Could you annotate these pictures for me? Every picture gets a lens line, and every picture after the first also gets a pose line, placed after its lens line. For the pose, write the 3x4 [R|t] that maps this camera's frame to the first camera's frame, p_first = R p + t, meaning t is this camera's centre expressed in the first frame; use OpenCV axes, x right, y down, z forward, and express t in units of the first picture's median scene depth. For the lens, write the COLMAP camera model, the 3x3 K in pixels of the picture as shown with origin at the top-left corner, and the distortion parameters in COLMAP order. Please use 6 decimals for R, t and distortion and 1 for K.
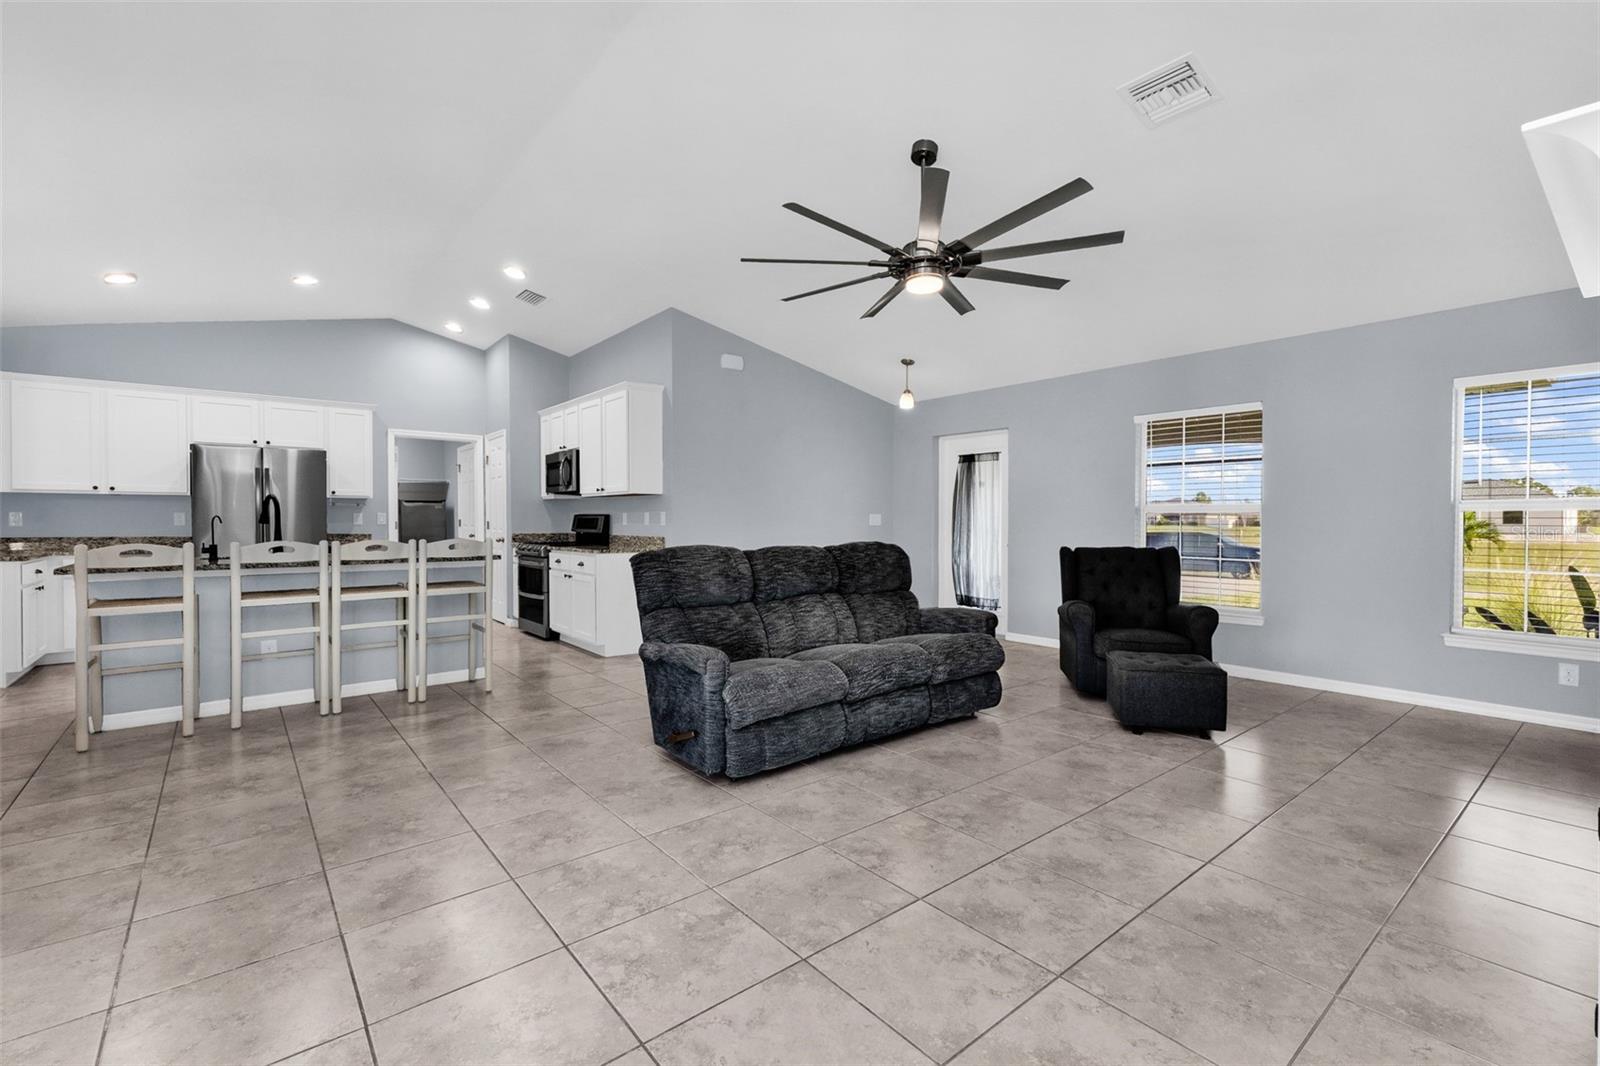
lens RADIAL K [[712.9, 0, 807.9], [0, 712.9, 536.0], [0, 0, 1]] dist [0.007901, -0.003093]
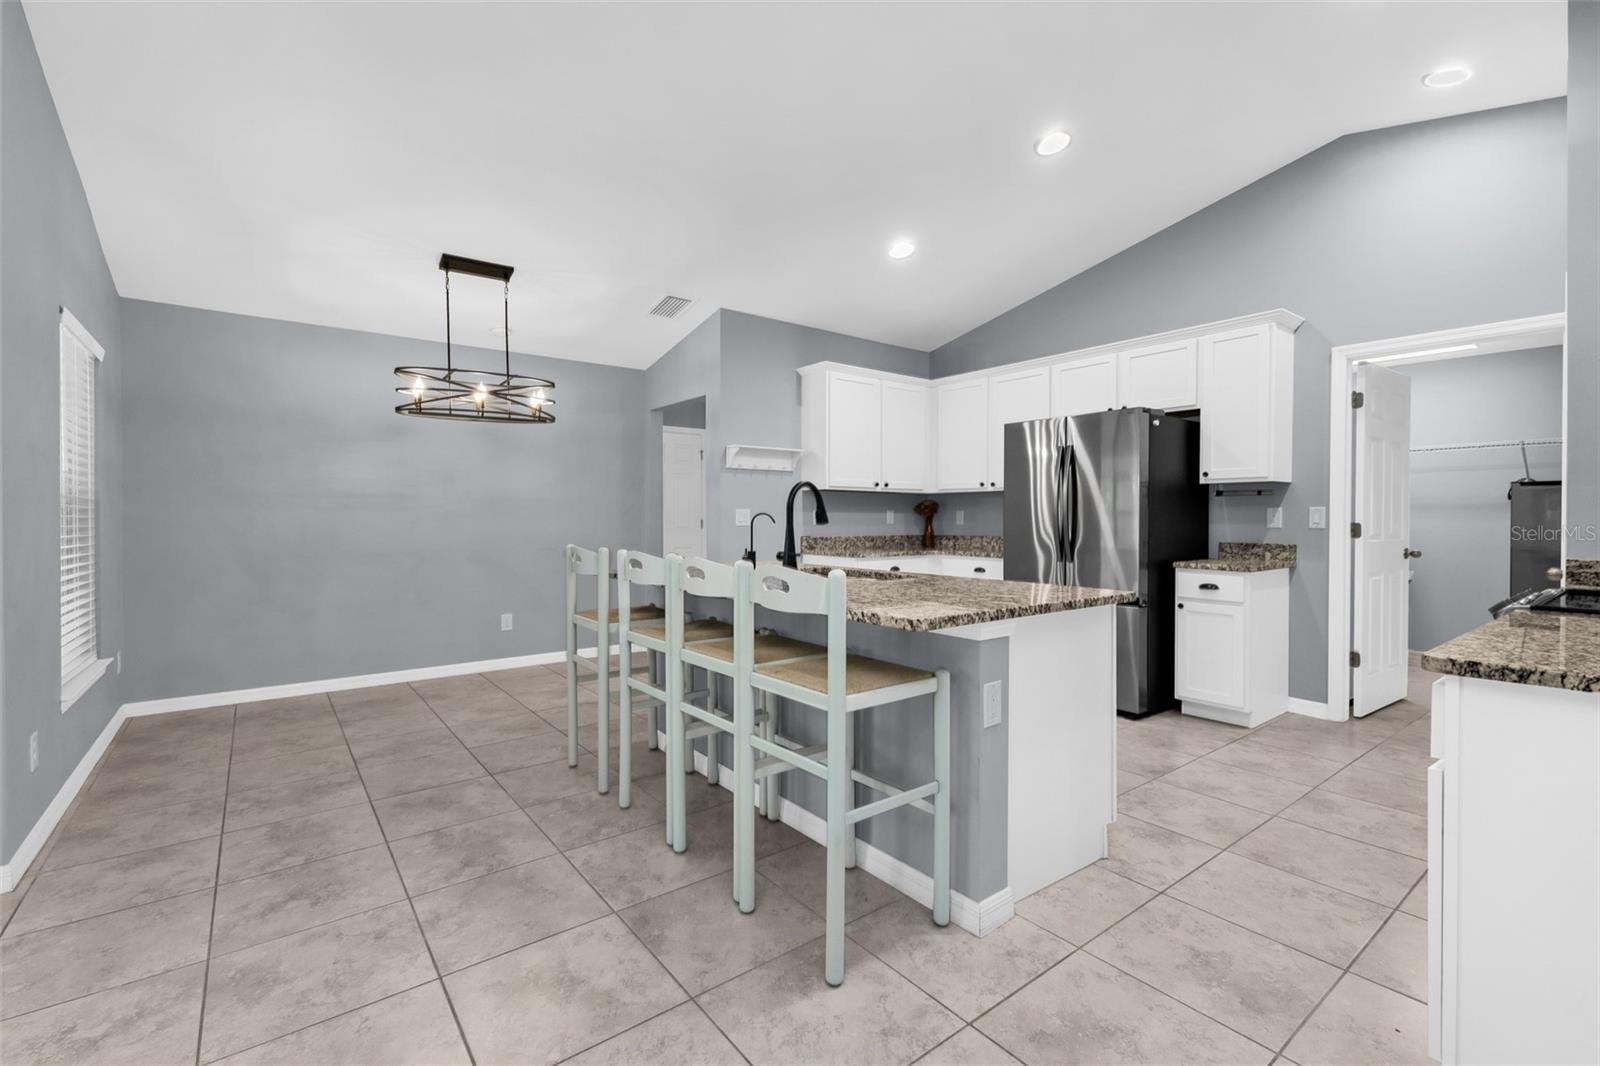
lens RADIAL K [[712.9, 0, 806.2], [0, 712.9, 525.3], [0, 0, 1]] dist [0.007901, -0.003093]
pose [[-0.042716, 0.012244, -0.999012, -0.029756], [-0.022825, 0.999652, 0.013228, -0.018635], [0.998827, 0.023367, -0.042421, 0.734387]]
